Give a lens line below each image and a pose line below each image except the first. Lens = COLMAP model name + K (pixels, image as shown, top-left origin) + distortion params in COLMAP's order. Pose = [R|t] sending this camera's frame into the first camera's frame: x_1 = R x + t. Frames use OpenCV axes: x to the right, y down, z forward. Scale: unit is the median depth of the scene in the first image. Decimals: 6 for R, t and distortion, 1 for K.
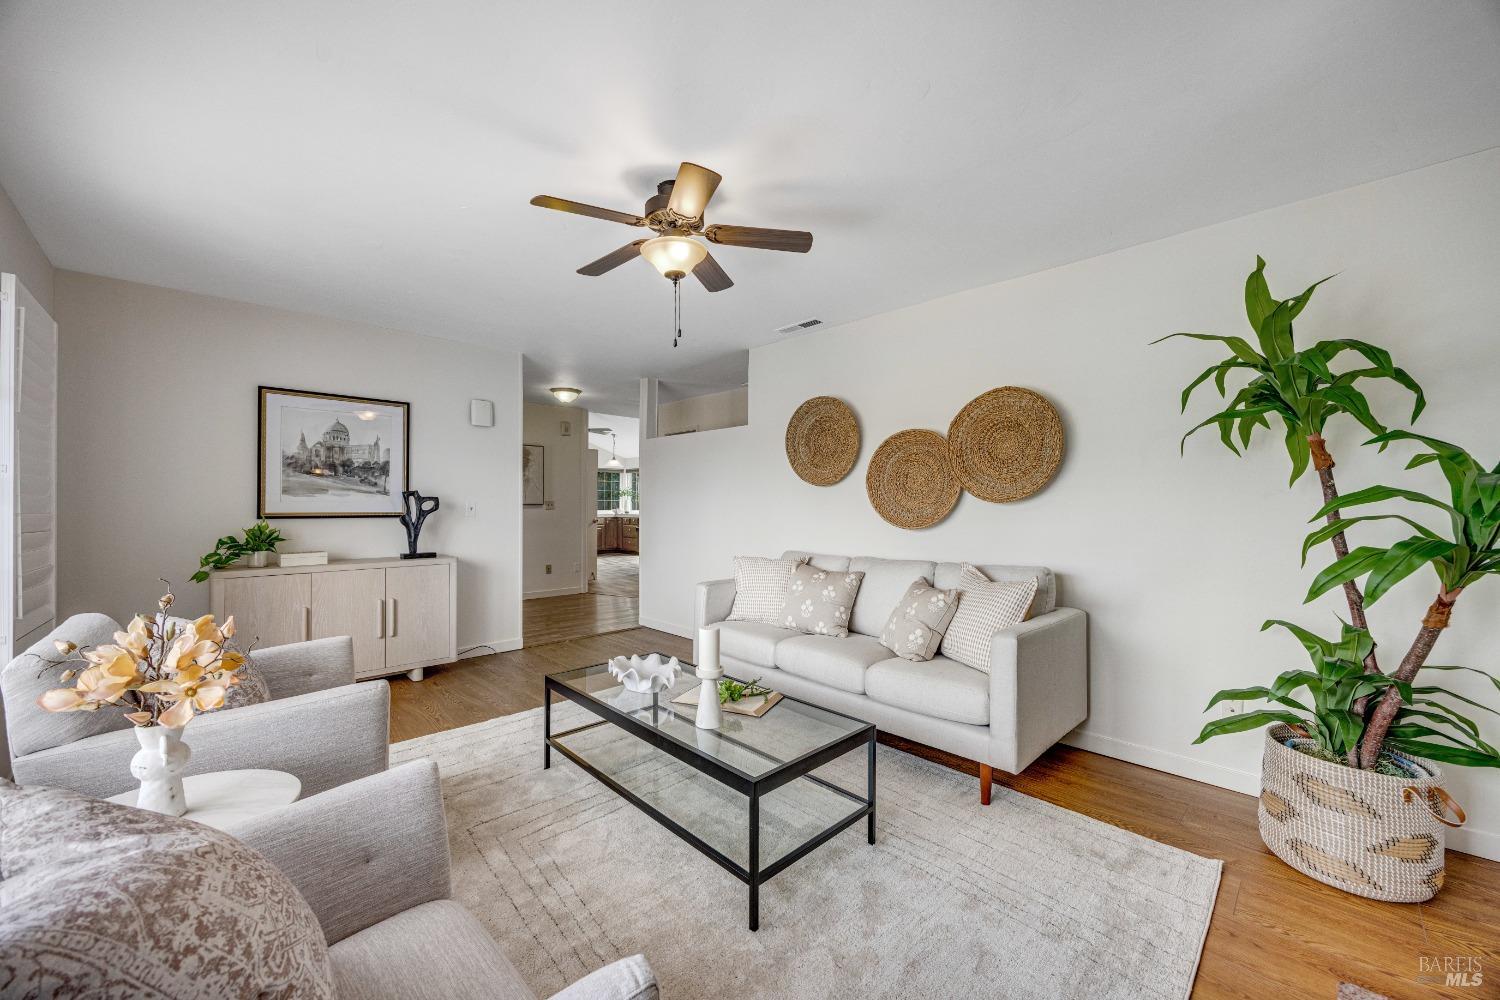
lens RADIAL K [[562.2, 0, 756.2], [0, 562.2, 502.9], [0, 0, 1]] dist [-0.001196, -0.000001]
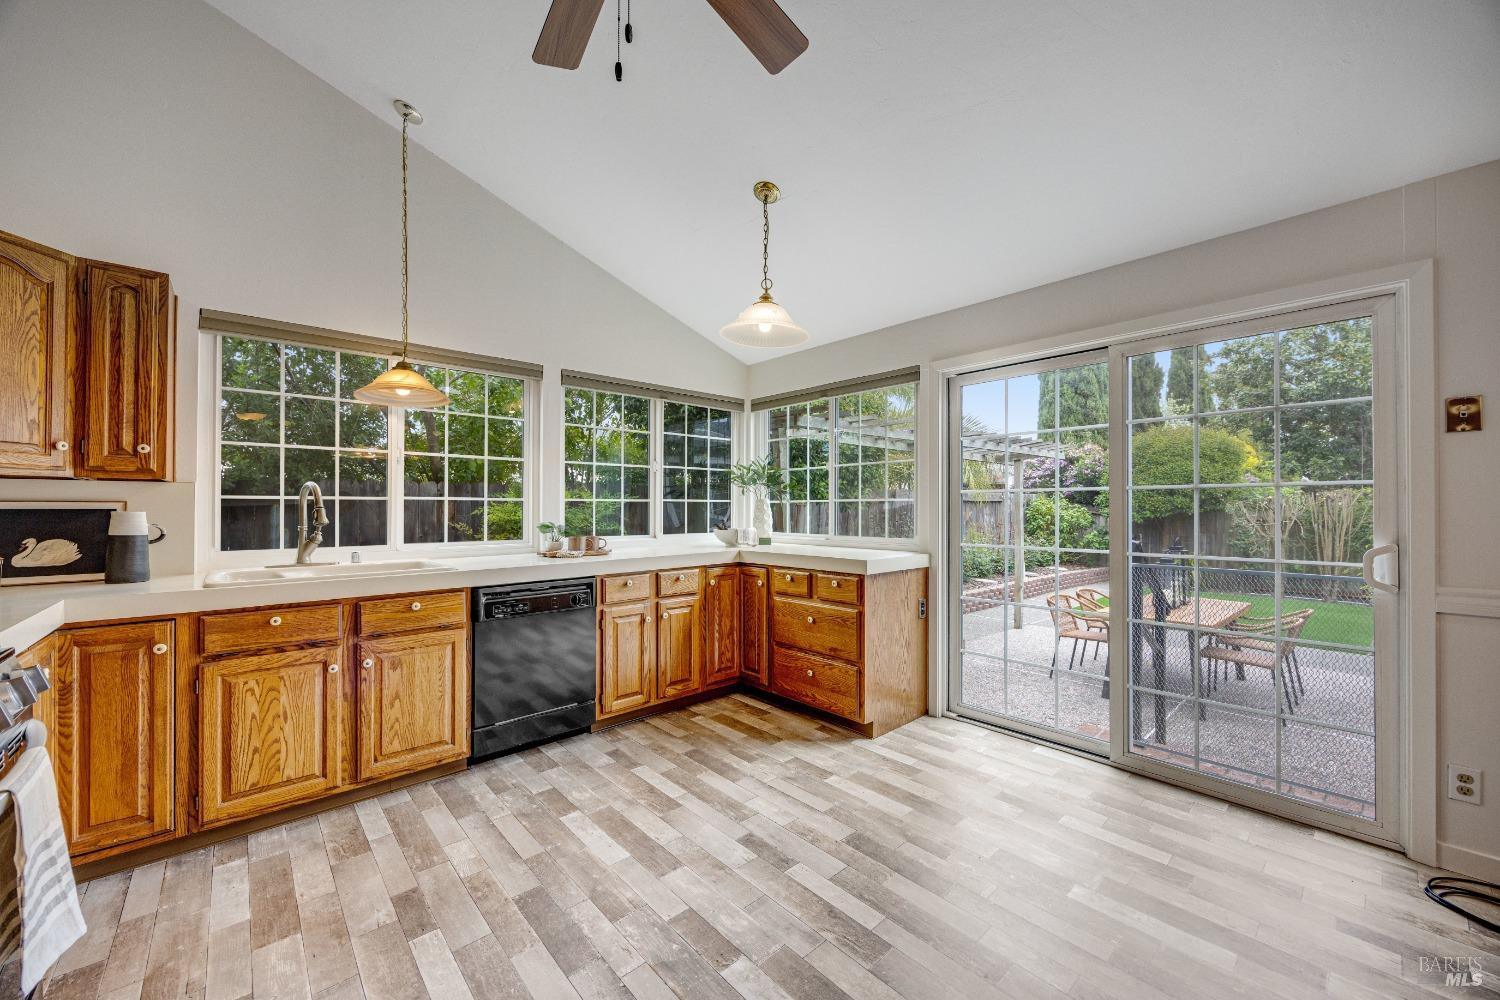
lens RADIAL K [[568.5, 0, 747.9], [0, 568.5, 506.0], [0, 0, 1]] dist [0.001341, 0.000144]
pose [[0.999244, -0.000440, -0.038867, -0.221827], [0.000428, 1.000000, -0.000312, -0.001243], [0.038868, 0.000295, 0.999244, 0.693561]]
